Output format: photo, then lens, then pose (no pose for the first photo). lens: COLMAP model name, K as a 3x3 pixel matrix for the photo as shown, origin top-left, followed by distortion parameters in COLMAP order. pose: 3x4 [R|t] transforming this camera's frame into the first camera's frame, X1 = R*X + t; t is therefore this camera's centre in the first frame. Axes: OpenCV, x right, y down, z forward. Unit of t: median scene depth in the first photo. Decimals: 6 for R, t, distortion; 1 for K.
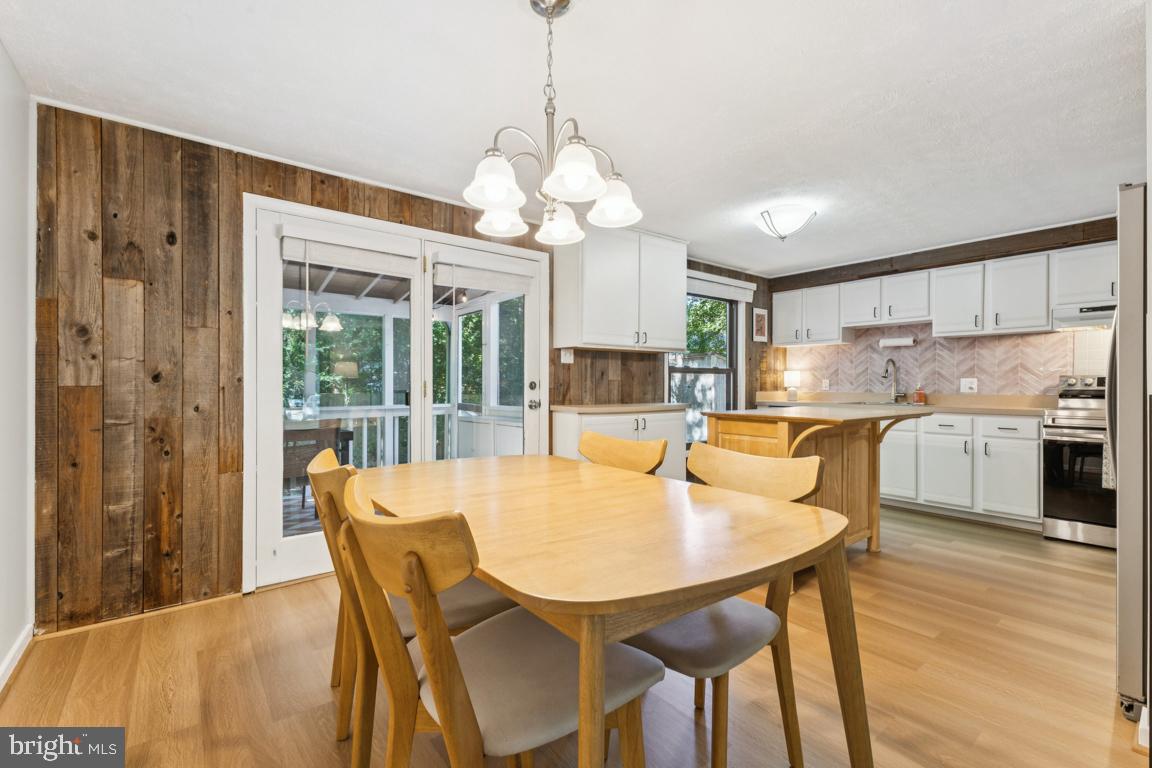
lens RADIAL K [[502.9, 0, 573.7], [0, 502.9, 385.2], [0, 0, 1]] dist [0.012744, -0.002430]
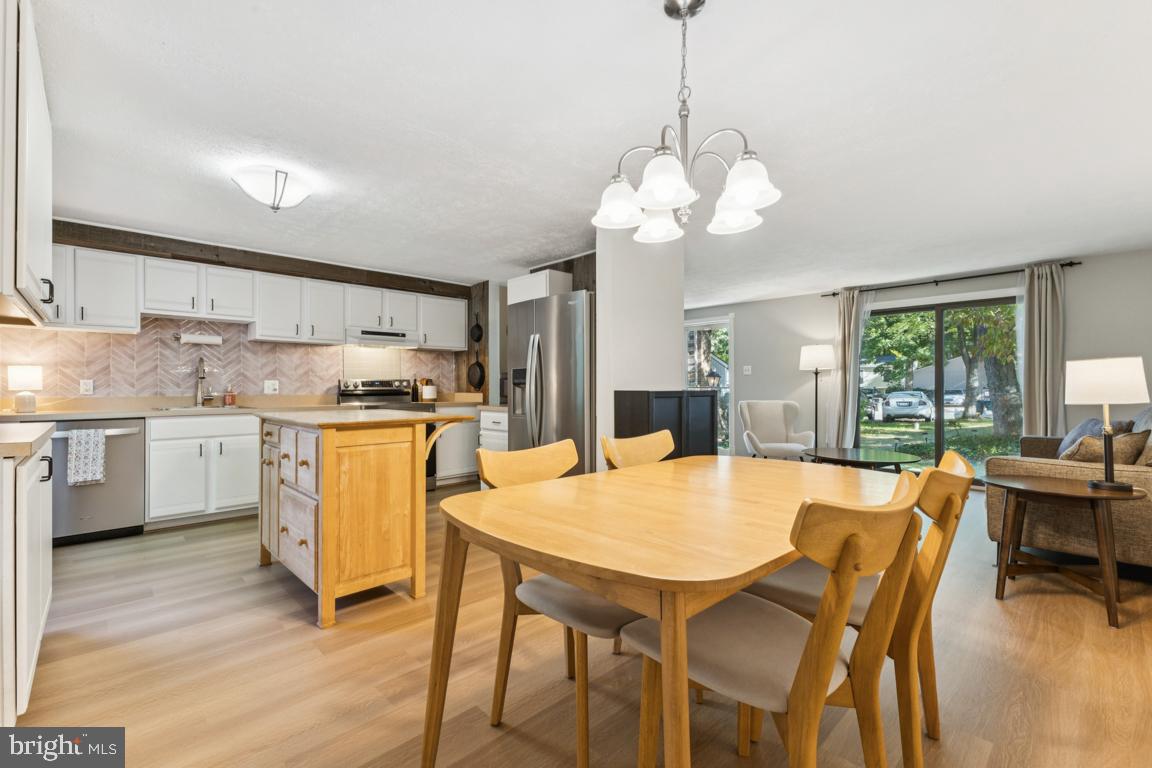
lens RADIAL K [[502.9, 0, 578.3], [0, 502.9, 386.0], [0, 0, 1]] dist [0.012744, -0.002430]
pose [[-0.103246, -0.001639, 0.994654, -0.408500], [0.003936, 0.999990, 0.002056, -0.001508], [-0.994648, 0.004127, -0.103239, 0.533227]]
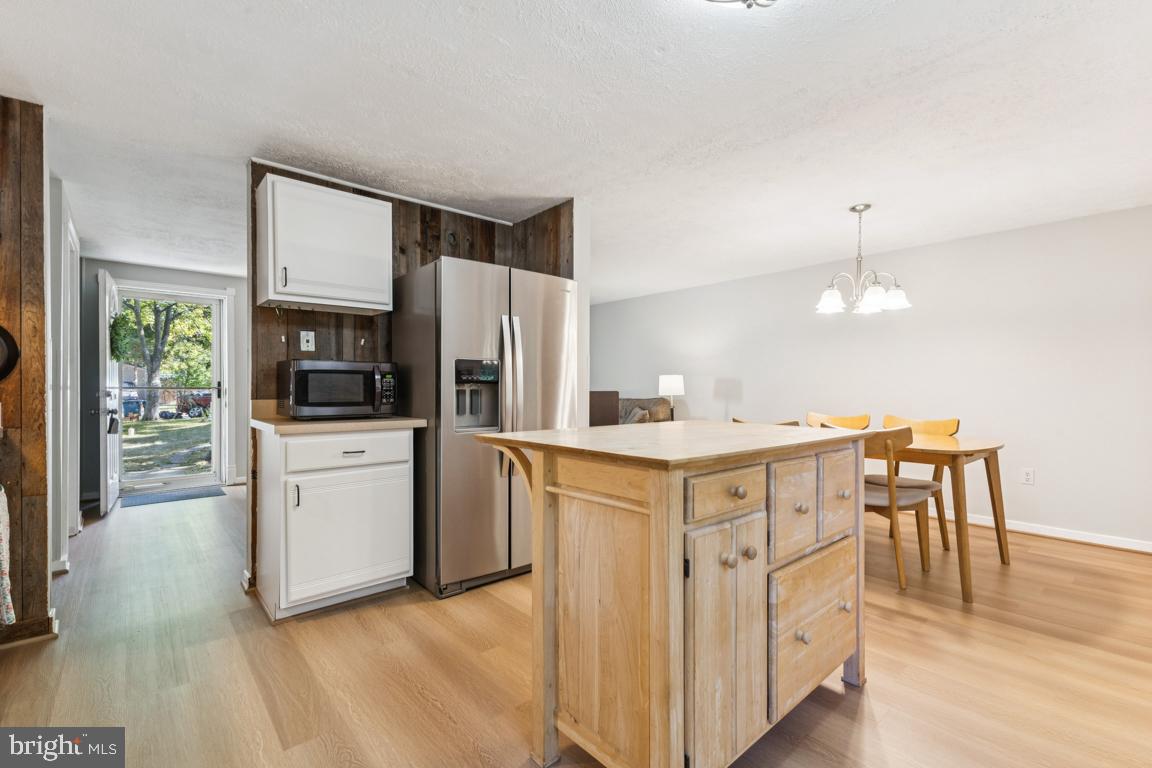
lens RADIAL K [[502.9, 0, 577.7], [0, 502.9, 401.5], [0, 0, 1]] dist [0.012744, -0.002430]
pose [[-0.998082, -0.000905, -0.061903, 0.515543], [-0.002854, 0.999503, 0.031401, -0.000485], [0.061844, 0.031517, -0.997588, 1.239067]]
